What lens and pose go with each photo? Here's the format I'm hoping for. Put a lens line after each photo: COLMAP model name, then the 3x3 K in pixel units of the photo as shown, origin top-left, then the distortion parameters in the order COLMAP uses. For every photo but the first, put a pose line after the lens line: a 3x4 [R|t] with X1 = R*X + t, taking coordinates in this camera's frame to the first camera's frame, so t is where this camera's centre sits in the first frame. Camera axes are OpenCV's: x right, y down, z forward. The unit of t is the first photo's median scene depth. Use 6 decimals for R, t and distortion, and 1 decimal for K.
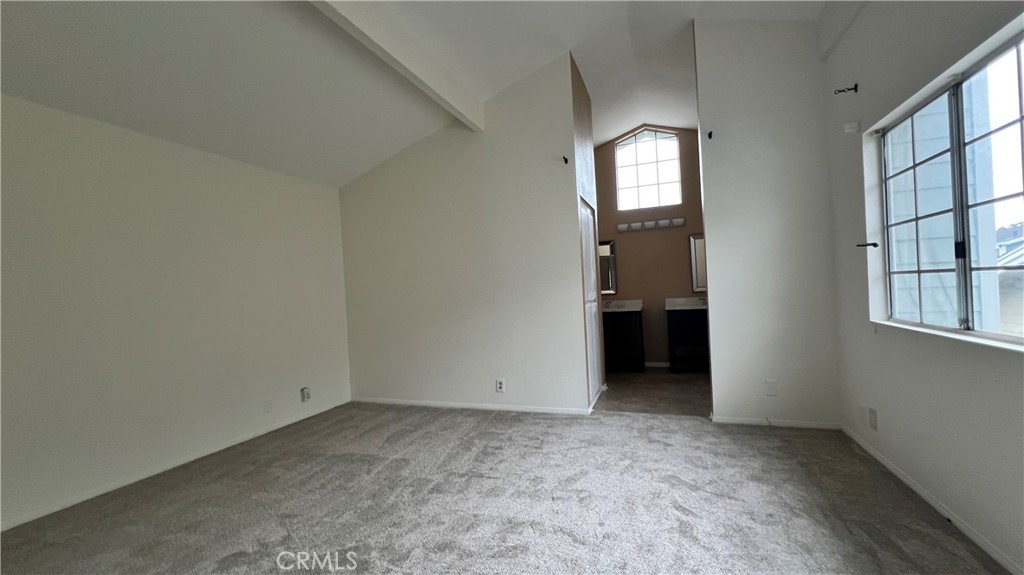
lens RADIAL K [[418.0, 0, 514.0], [0, 418.0, 286.6], [0, 0, 1]] dist [0.001432, 0.000021]
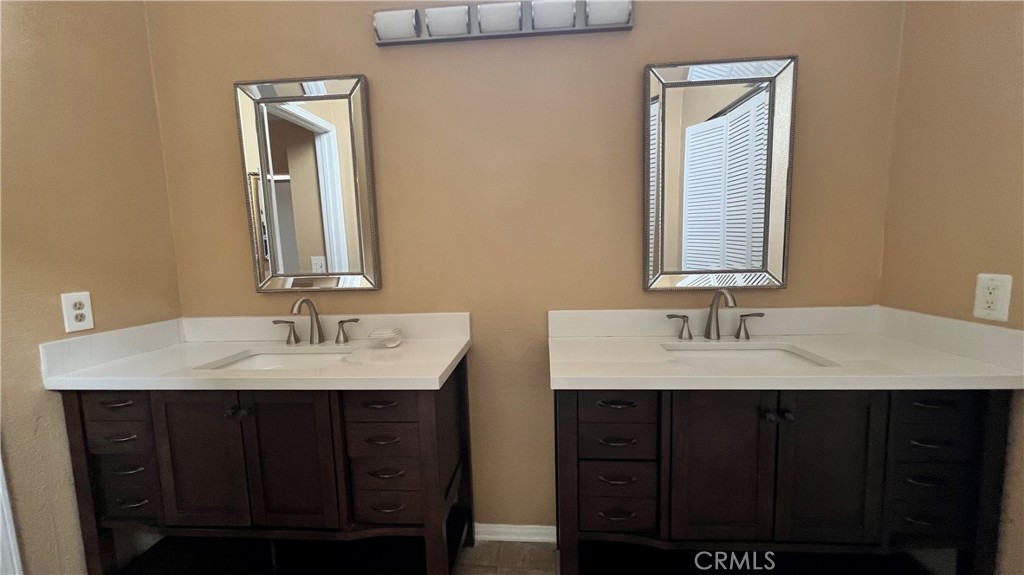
lens RADIAL K [[405.5, 0, 516.6], [0, 405.5, 291.5], [0, 0, 1]] dist [-0.003434, -0.000035]
pose [[0.959975, -0.003950, 0.280058, 0.263061], [-0.024536, 0.994870, 0.098137, -0.009353], [-0.279009, -0.101080, 0.954954, 0.741324]]
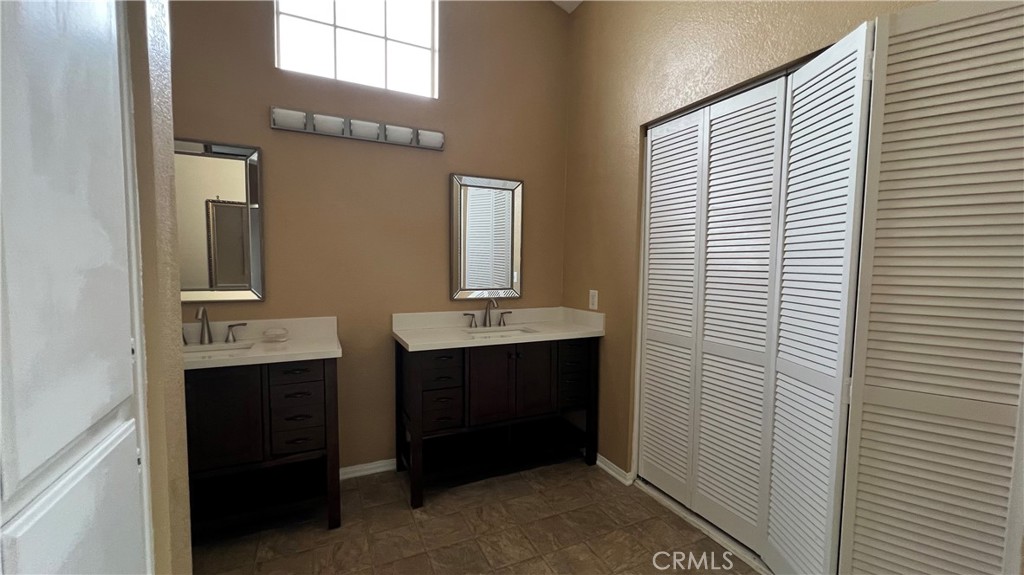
lens RADIAL K [[405.5, 0, 514.4], [0, 405.5, 289.8], [0, 0, 1]] dist [-0.003434, -0.000035]
pose [[0.690317, 0.017515, 0.723295, 0.144422], [-0.048499, 0.998579, 0.022107, -0.010839], [-0.721880, -0.050340, 0.690185, 0.613955]]
